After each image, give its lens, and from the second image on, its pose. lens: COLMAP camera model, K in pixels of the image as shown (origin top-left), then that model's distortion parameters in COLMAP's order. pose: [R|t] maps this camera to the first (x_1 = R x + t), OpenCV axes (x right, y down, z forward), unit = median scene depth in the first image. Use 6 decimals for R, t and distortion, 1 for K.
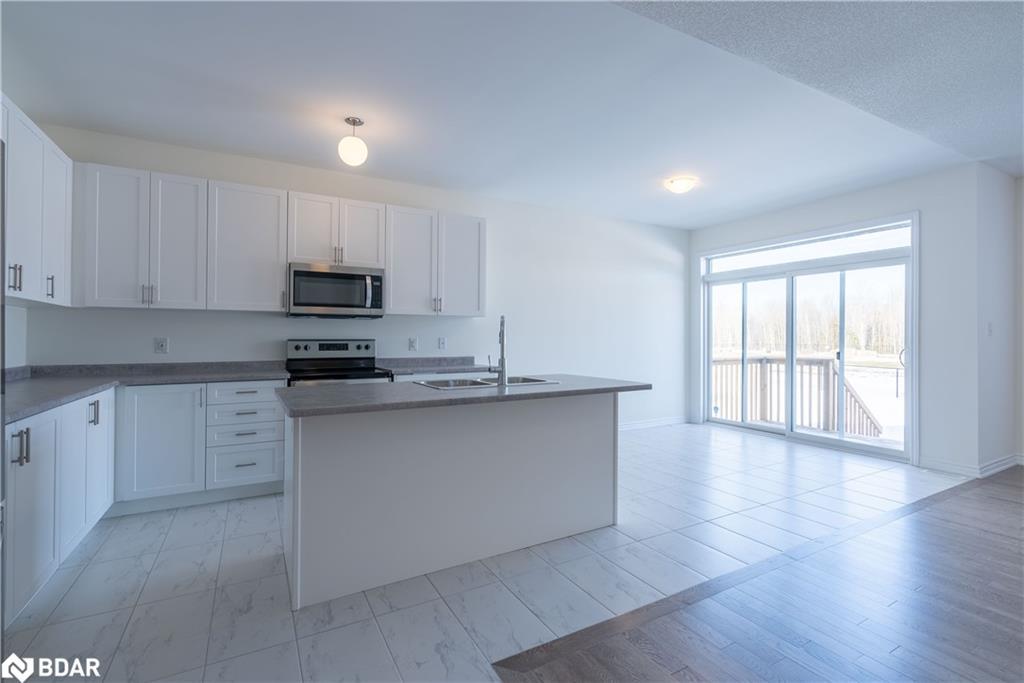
lens RADIAL K [[469.6, 0, 511.5], [0, 469.6, 336.4], [0, 0, 1]] dist [0.002971, 0.000568]
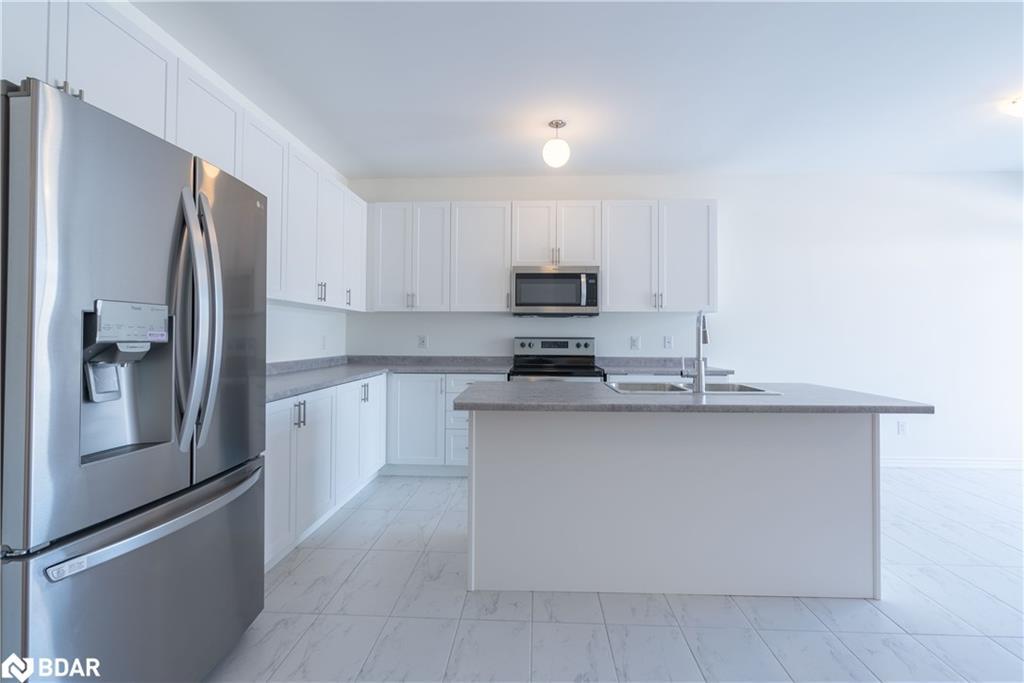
lens RADIAL K [[472.2, 0, 513.2], [0, 472.2, 327.2], [0, 0, 1]] dist [0.000645, 0.000187]
pose [[0.847401, -0.006045, -0.530919, 0.105439], [-0.002571, 0.999877, -0.015487, 0.000153], [0.530948, 0.014488, 0.847281, 0.072811]]
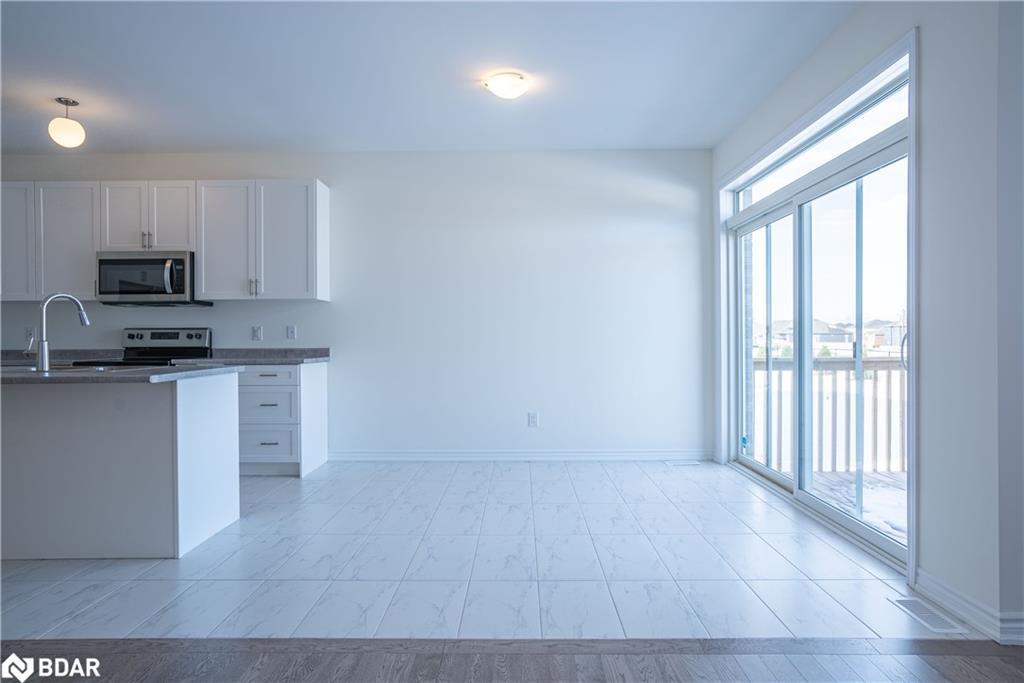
lens RADIAL K [[583.3, 0, 512.0], [0, 583.3, 341.5], [0, 0, 1]] dist [-0.023874, 0.027066]
pose [[0.863501, -0.001704, -0.504343, 0.907388], [0.006960, 0.999939, 0.008539, 0.031220], [0.504298, -0.010884, 0.863461, 0.354857]]
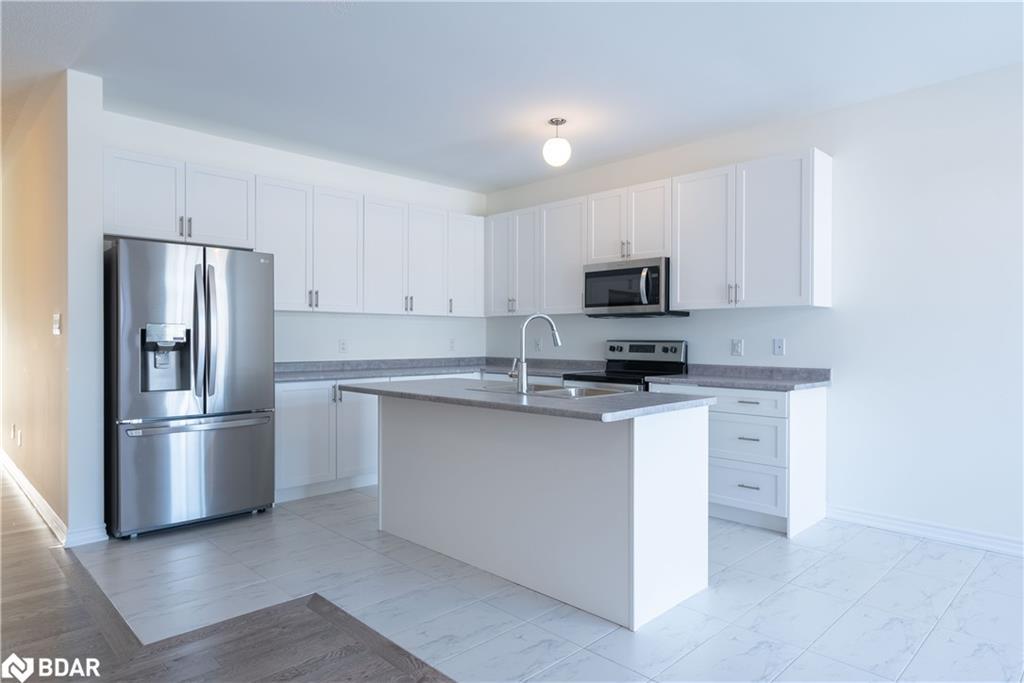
lens RADIAL K [[610.7, 0, 512.0], [0, 610.7, 341.5], [0, 0, 1]] dist [0.002041, 0.000596]
pose [[0.259731, 0.006552, -0.965659, 0.758040], [0.001650, 0.999973, 0.007229, -0.000505], [0.965680, -0.003471, 0.259713, 0.483337]]
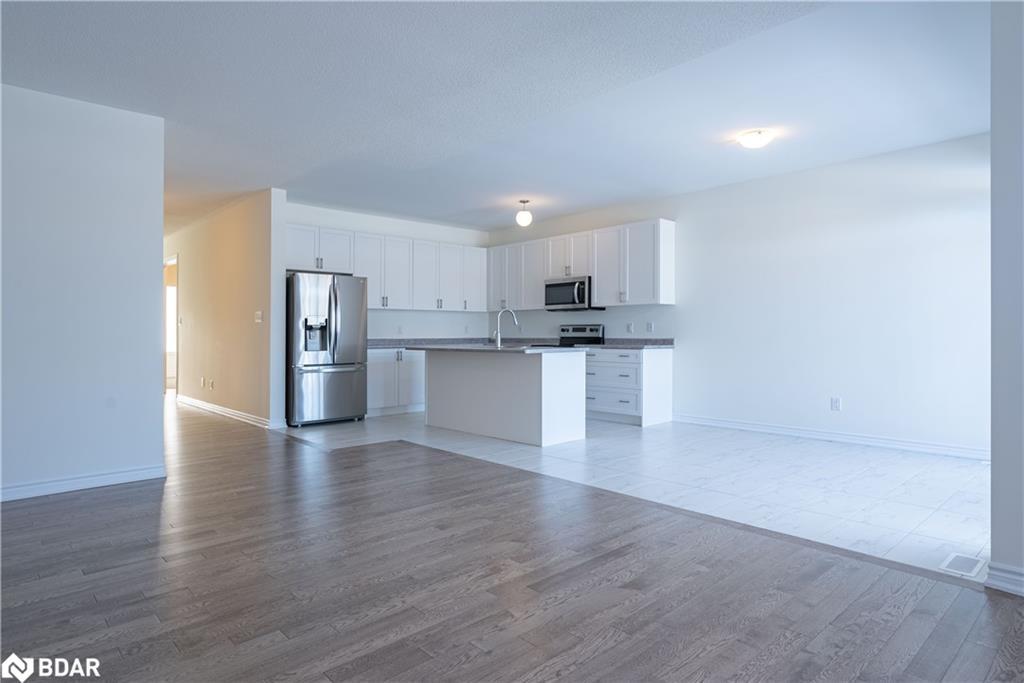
lens RADIAL K [[578.3, 0, 506.9], [0, 578.3, 330.3], [0, 0, 1]] dist [0.000657, 0.000016]
pose [[0.223799, -0.005974, -0.974617, 1.506265], [0.007014, 0.999965, -0.004518, 0.033131], [0.974610, -0.005825, 0.223833, 0.379946]]
